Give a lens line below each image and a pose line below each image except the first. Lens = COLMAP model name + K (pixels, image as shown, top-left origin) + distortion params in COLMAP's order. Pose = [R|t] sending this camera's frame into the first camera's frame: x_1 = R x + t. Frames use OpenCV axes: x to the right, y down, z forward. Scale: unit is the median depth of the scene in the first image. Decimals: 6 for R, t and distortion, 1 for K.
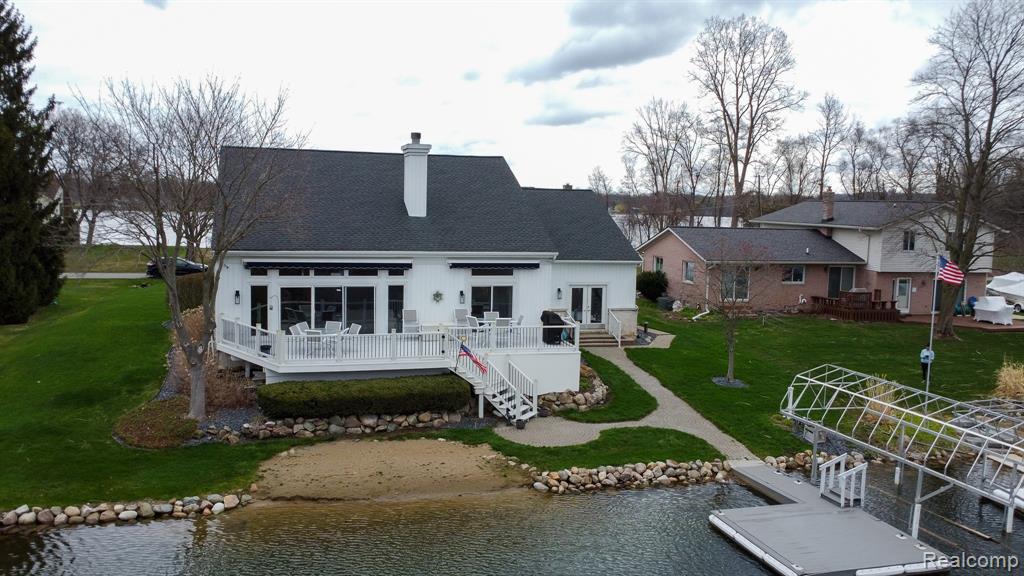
lens RADIAL K [[783.4, 0, 509.3], [0, 783.4, 285.8], [0, 0, 1]] dist [-0.017963, -0.018606]
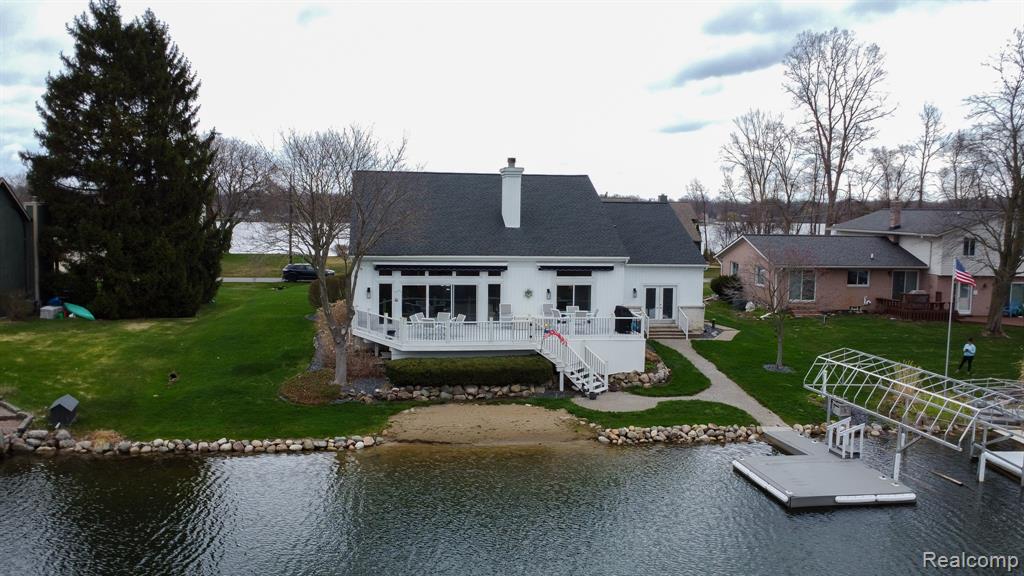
lens RADIAL K [[750.3, 0, 515.2], [0, 750.3, 286.0], [0, 0, 1]] dist [-0.021708, -0.011534]
pose [[0.992231, 0.002783, -0.124378, 0.031527], [-0.003811, 0.999961, -0.008023, 0.011540], [0.124351, 0.008434, 0.992202, -0.148940]]
